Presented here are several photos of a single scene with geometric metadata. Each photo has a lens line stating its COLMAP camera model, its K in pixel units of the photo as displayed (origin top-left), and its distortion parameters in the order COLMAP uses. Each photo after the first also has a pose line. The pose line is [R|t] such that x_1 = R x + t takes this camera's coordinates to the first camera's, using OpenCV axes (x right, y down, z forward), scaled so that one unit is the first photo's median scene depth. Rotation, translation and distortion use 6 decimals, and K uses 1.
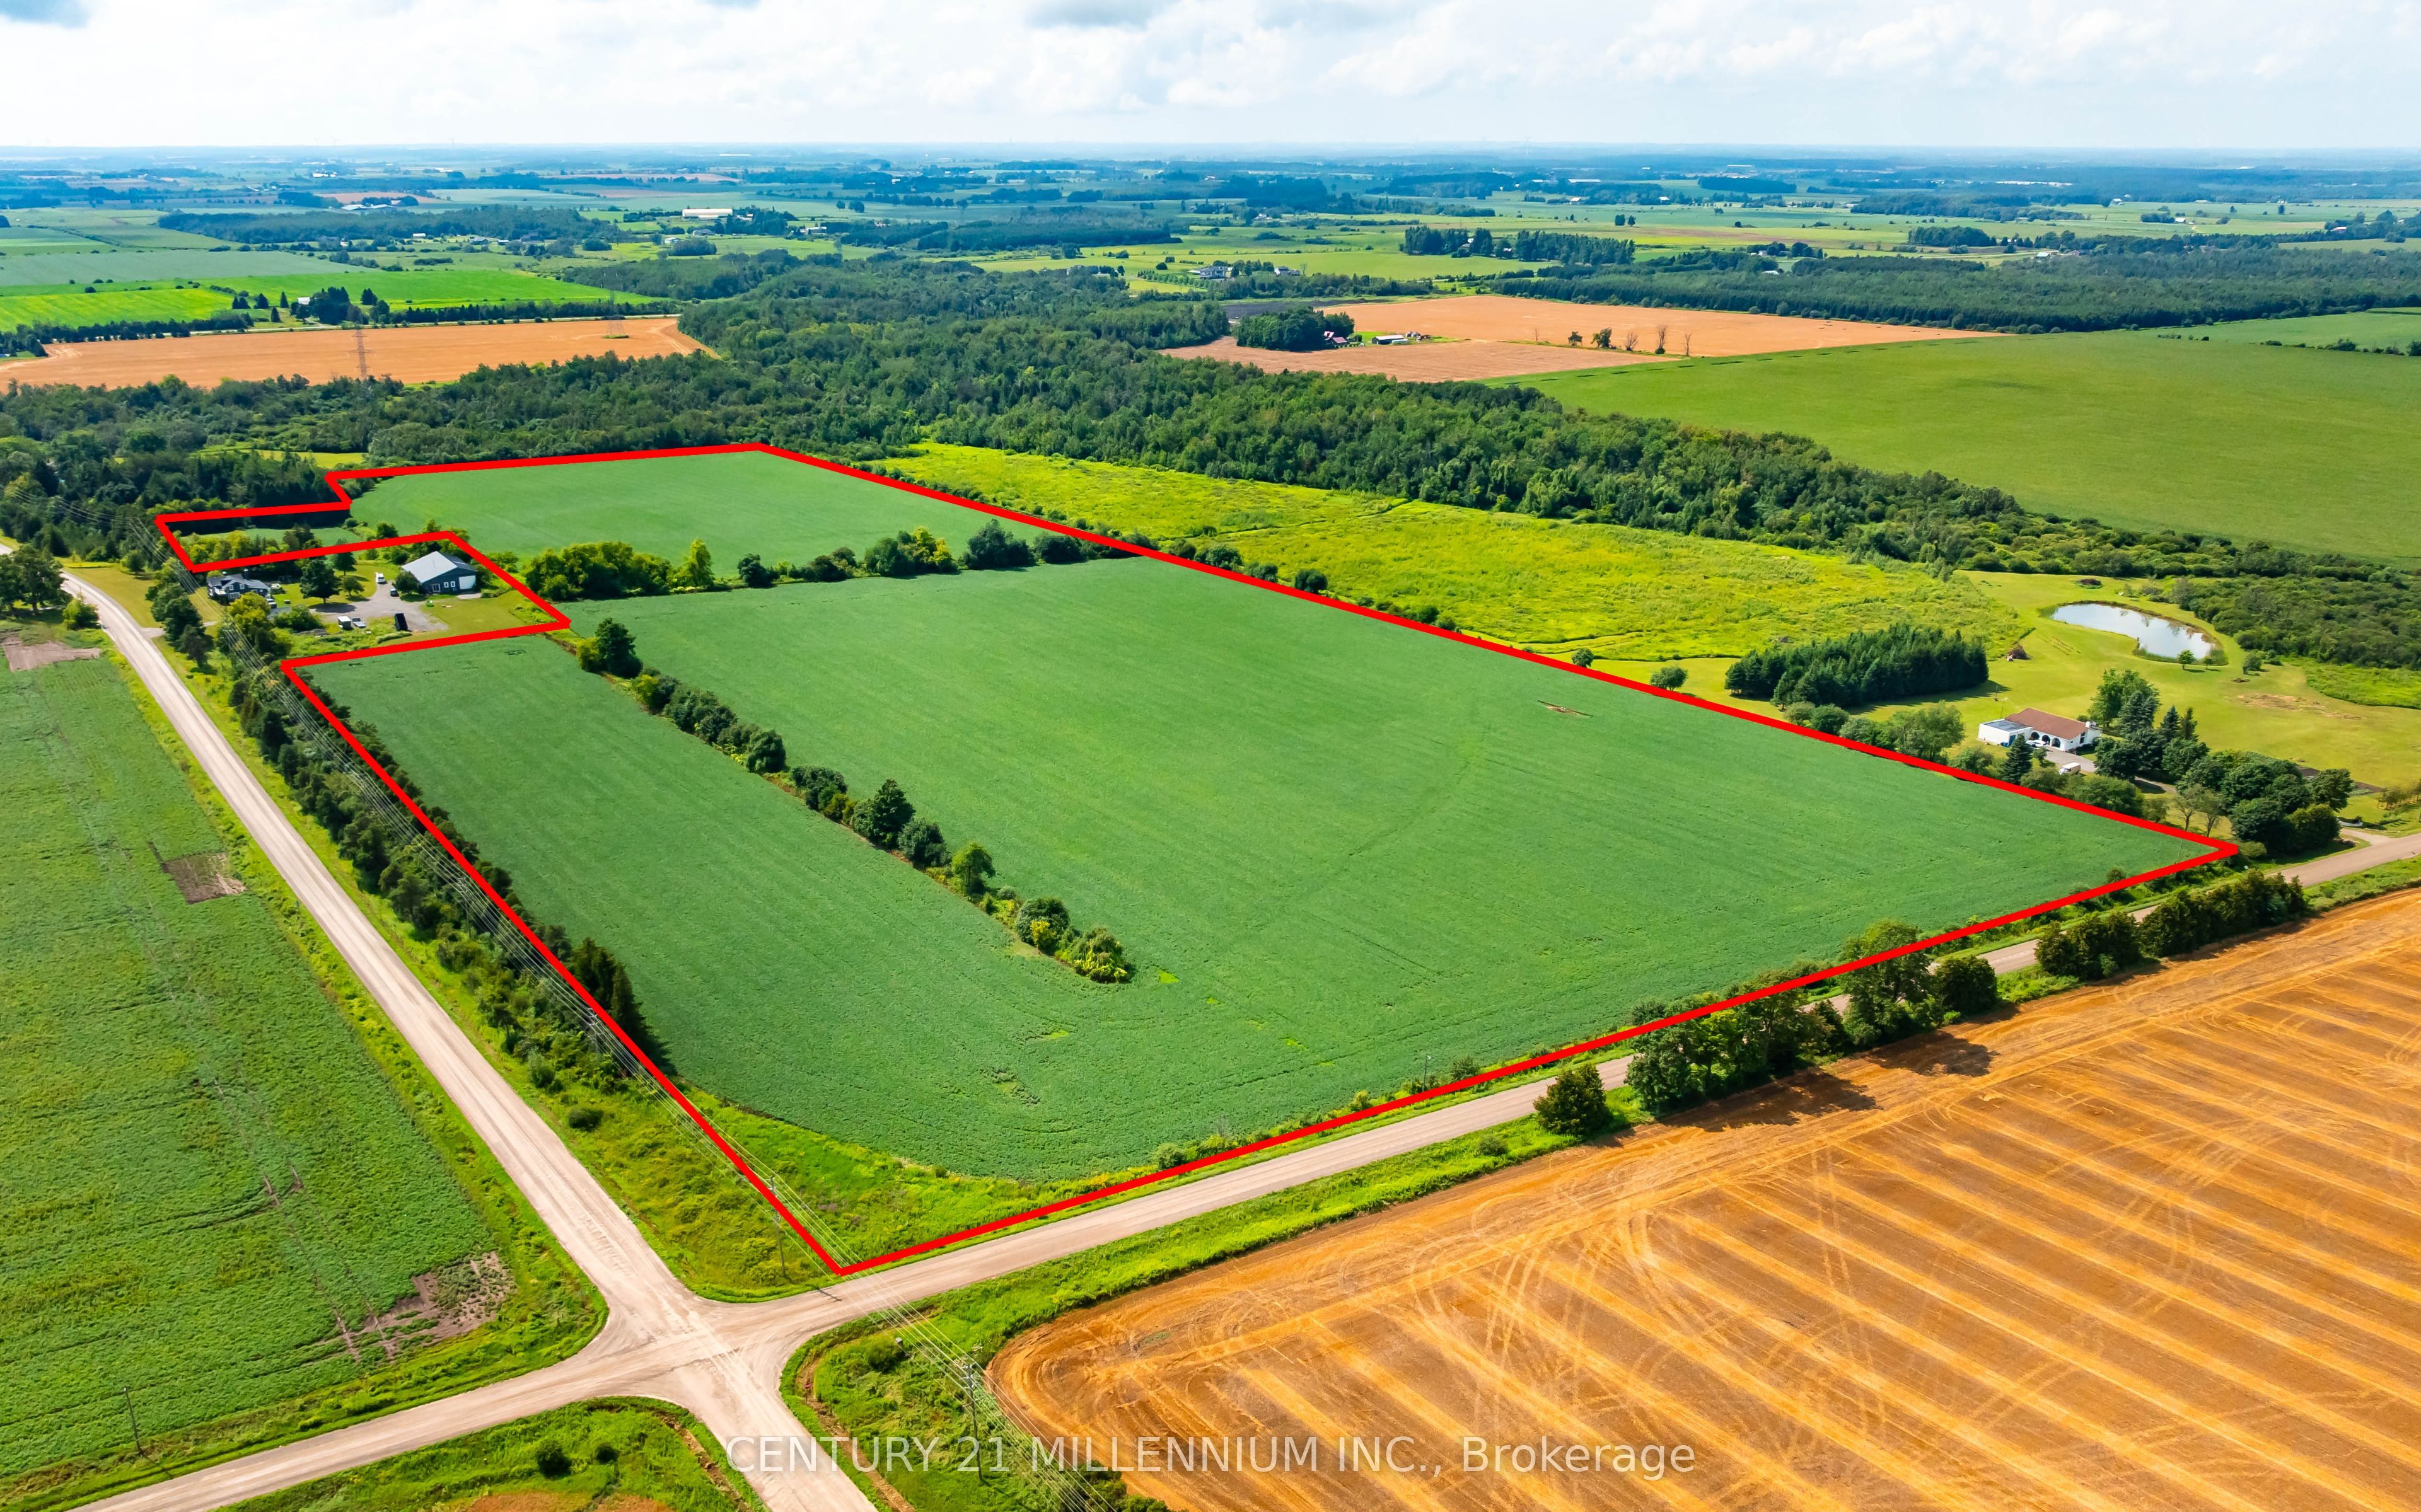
lens RADIAL K [[2101.2, 0, 1210.5], [0, 2101.2, 756.0], [0, 0, 1]] dist [-0.031522, -0.015974]
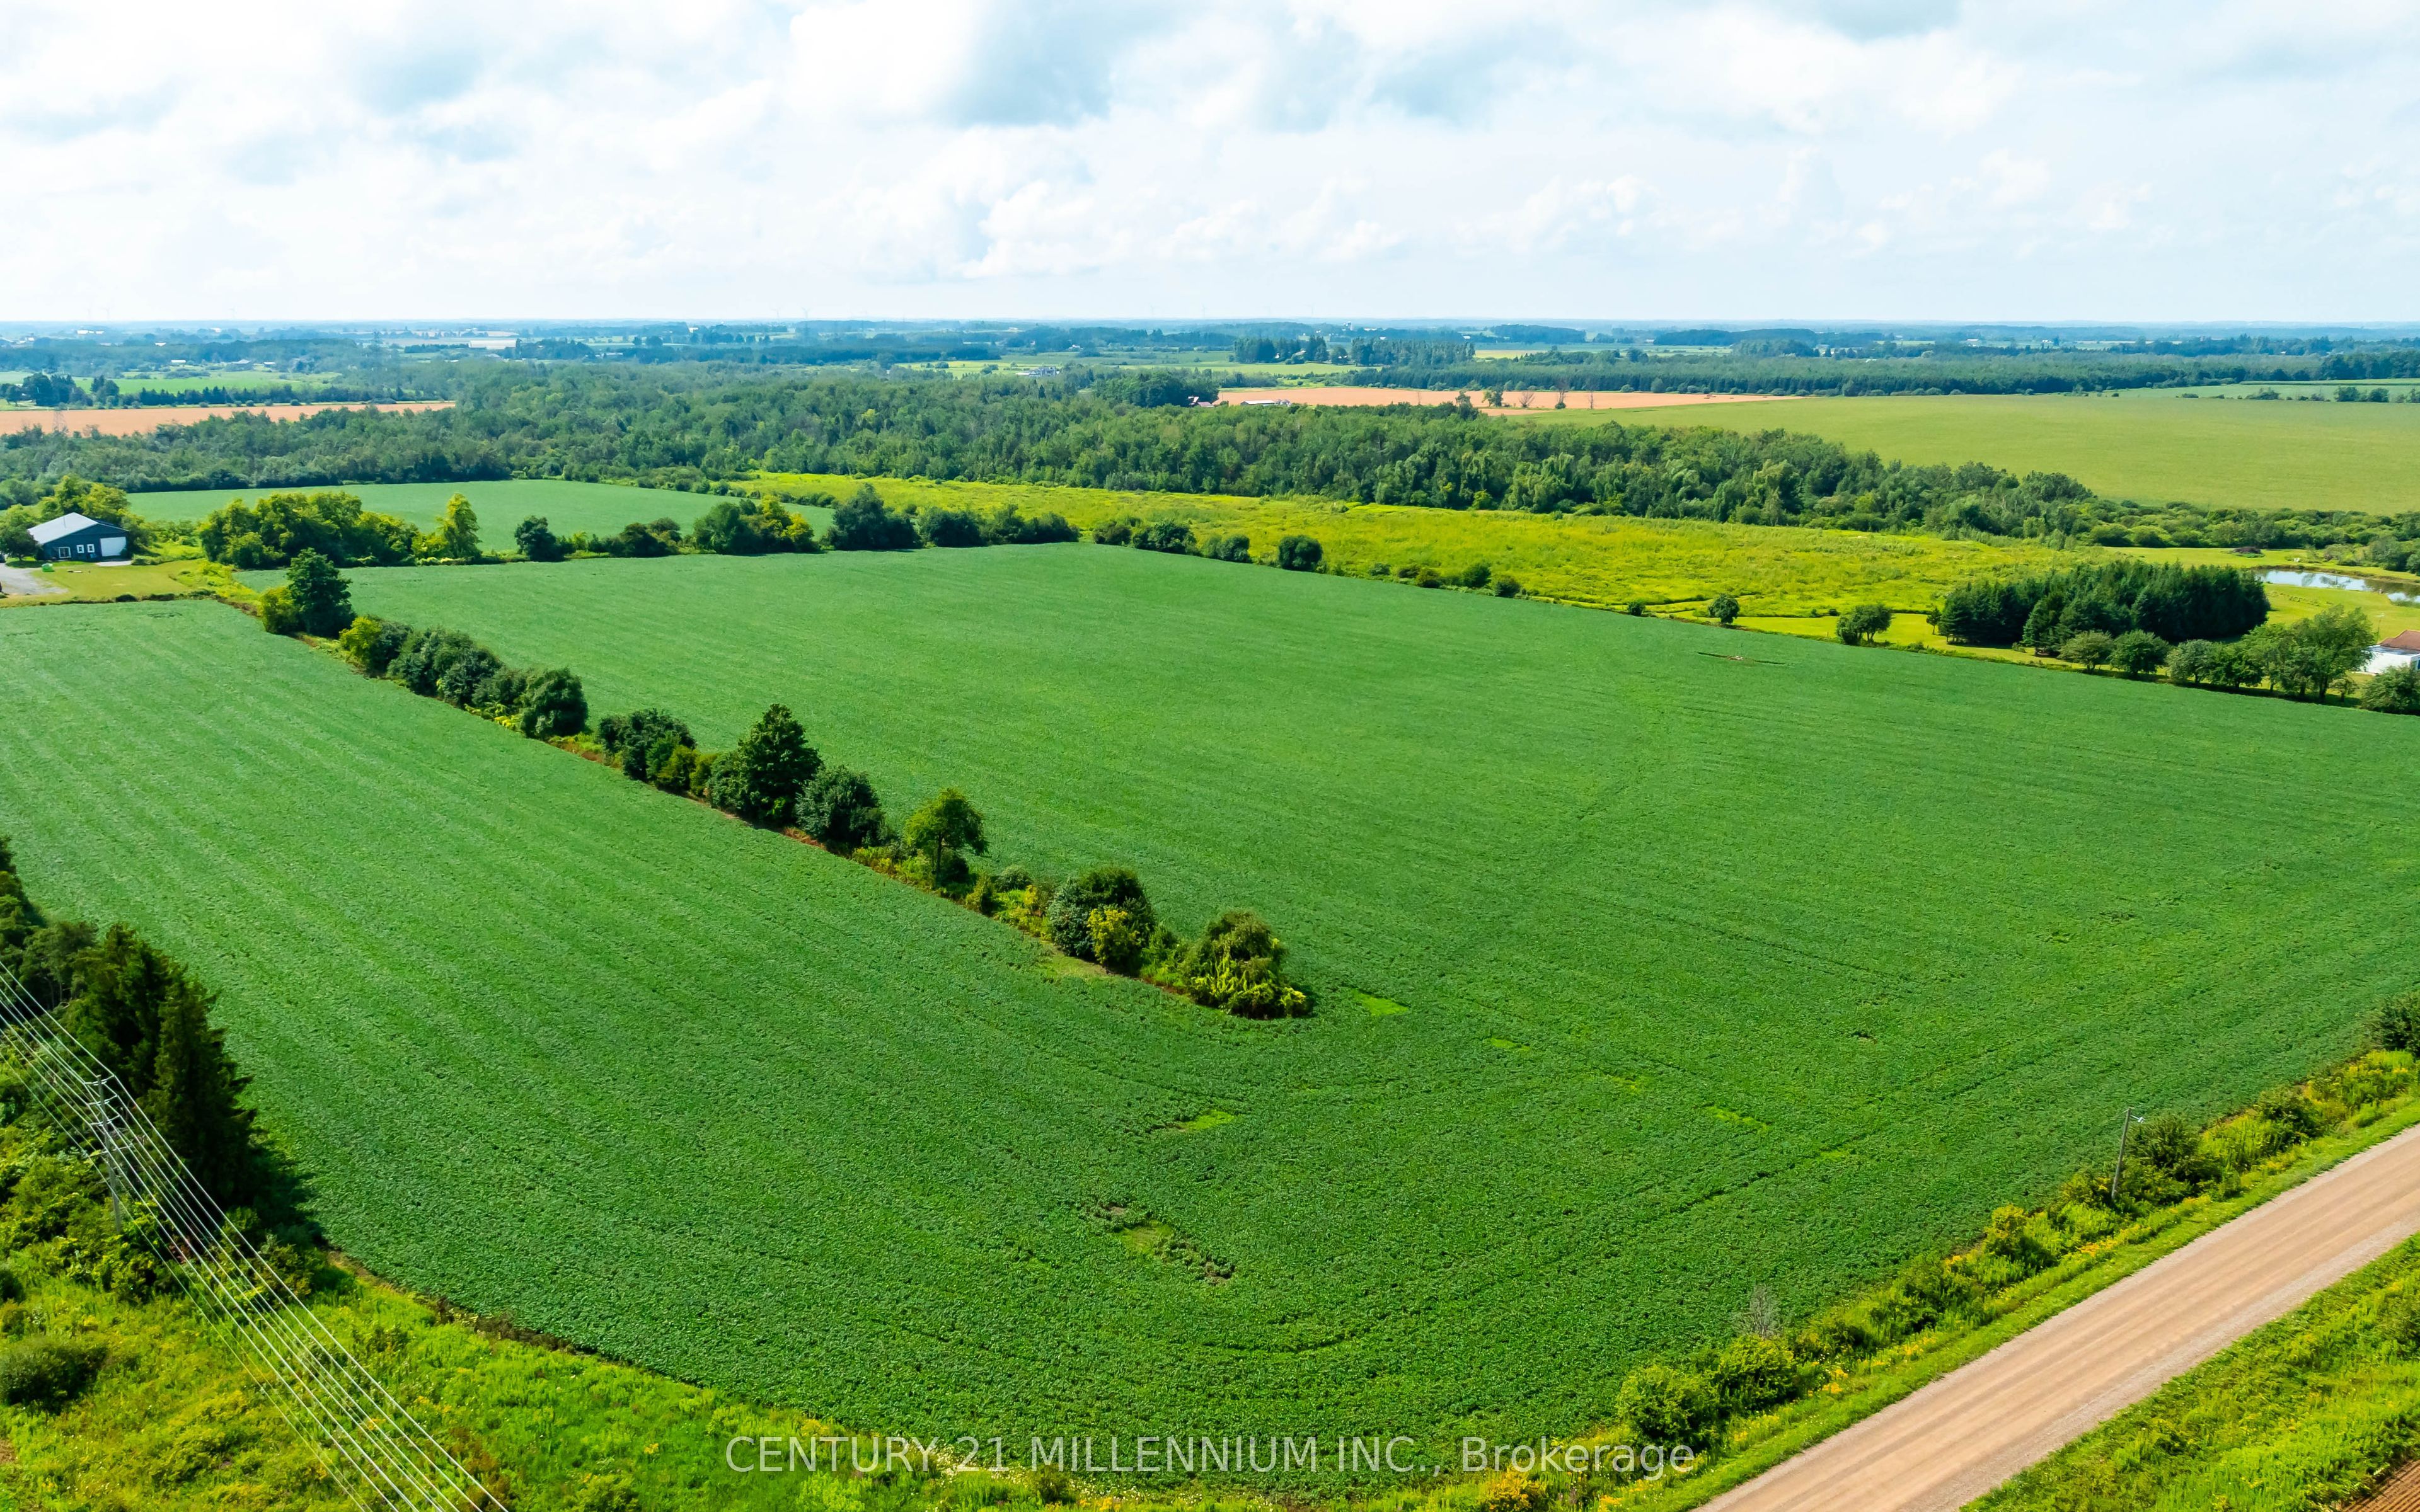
lens RADIAL K [[2100.3, 0, 1210.0], [0, 2100.3, 756.0], [0, 0, 1]] dist [-0.031522, -0.015974]
pose [[0.995471, -0.026774, 0.091220, -0.058997], [0.033404, 0.996849, -0.071951, 0.045881], [-0.089007, 0.074672, 0.993228, 0.287258]]
